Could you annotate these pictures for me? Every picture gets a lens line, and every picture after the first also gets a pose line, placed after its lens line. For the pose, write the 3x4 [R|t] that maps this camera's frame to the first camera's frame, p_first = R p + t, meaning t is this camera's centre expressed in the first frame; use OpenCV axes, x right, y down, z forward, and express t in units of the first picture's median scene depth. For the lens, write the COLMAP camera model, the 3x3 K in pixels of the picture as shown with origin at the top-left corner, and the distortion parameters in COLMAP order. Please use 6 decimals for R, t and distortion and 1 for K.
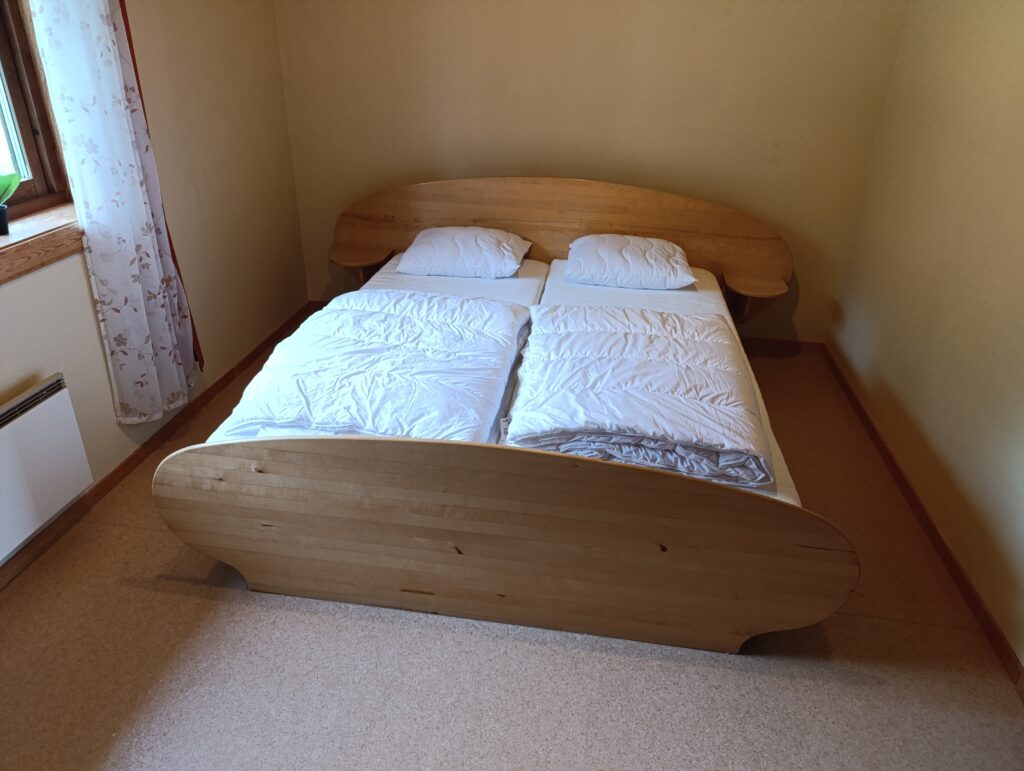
lens RADIAL K [[710.5, 0, 511.3], [0, 710.5, 385.6], [0, 0, 1]] dist [0.010887, -0.023087]
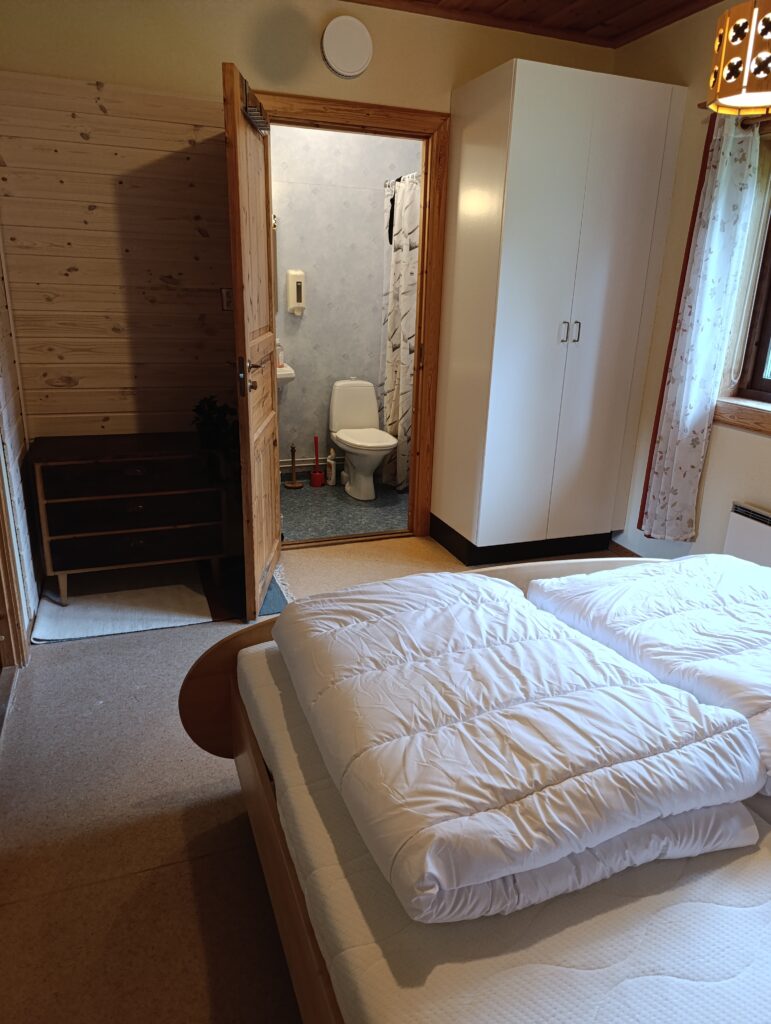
lens RADIAL K [[710.5, 0, 384.9], [0, 710.5, 513.6], [0, 0, 1]] dist [0.010887, -0.023087]
pose [[-0.879236, 0.093848, -0.467051, 0.599836], [-0.262611, 0.722504, 0.639549, -0.597919], [0.397466, 0.684967, -0.610606, 1.372801]]
